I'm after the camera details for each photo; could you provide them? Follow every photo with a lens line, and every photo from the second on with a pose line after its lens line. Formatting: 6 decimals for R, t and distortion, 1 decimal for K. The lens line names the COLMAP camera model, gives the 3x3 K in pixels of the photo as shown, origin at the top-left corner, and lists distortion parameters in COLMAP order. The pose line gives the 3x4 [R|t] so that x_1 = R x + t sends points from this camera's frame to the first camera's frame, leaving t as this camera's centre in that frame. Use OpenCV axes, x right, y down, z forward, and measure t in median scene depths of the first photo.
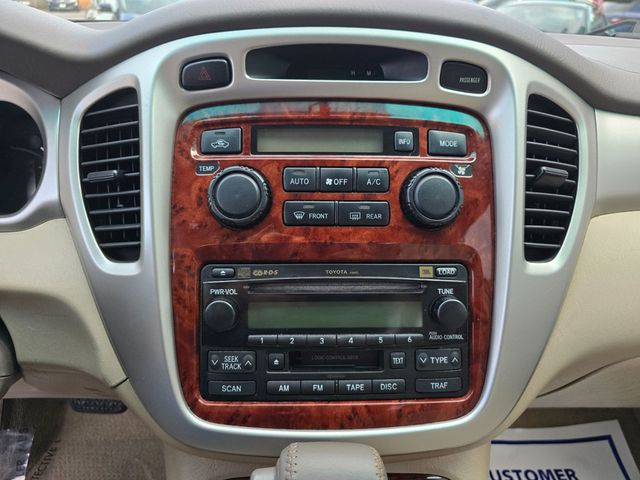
lens RADIAL K [[432.5, 0, 334.6], [0, 432.5, 241.5], [0, 0, 1]] dist [0.014013, -0.011303]
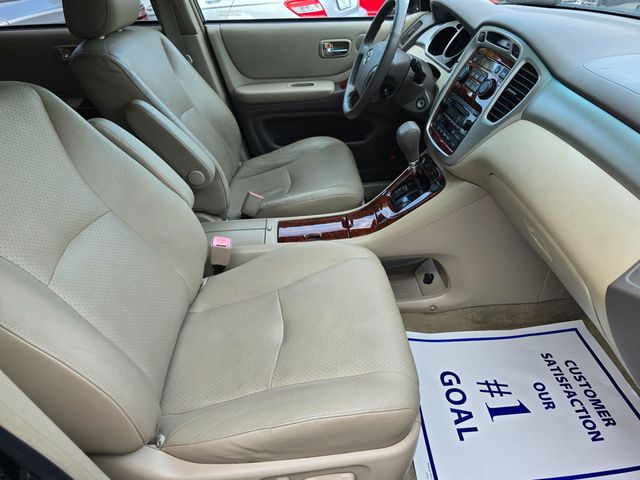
lens RADIAL K [[432.5, 0, 318.8], [0, 432.5, 242.6], [0, 0, 1]] dist [0.014013, -0.011303]
pose [[0.012253, 0.533255, -0.845866, 3.364264], [-0.400589, 0.777696, 0.484476, -0.264778], [0.916176, 0.332908, 0.223145, -0.409396]]
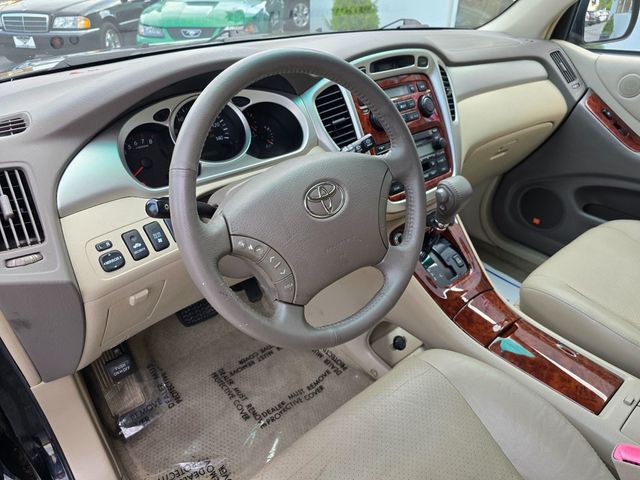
lens RADIAL K [[432.5, 0, 312.3], [0, 432.5, 242.3], [0, 0, 1]] dist [0.014013, -0.011303]
pose [[0.790628, -0.345300, 0.505643, -2.127574], [0.298634, 0.938395, 0.173875, 0.021698], [-0.534532, 0.013532, 0.845040, -1.008963]]
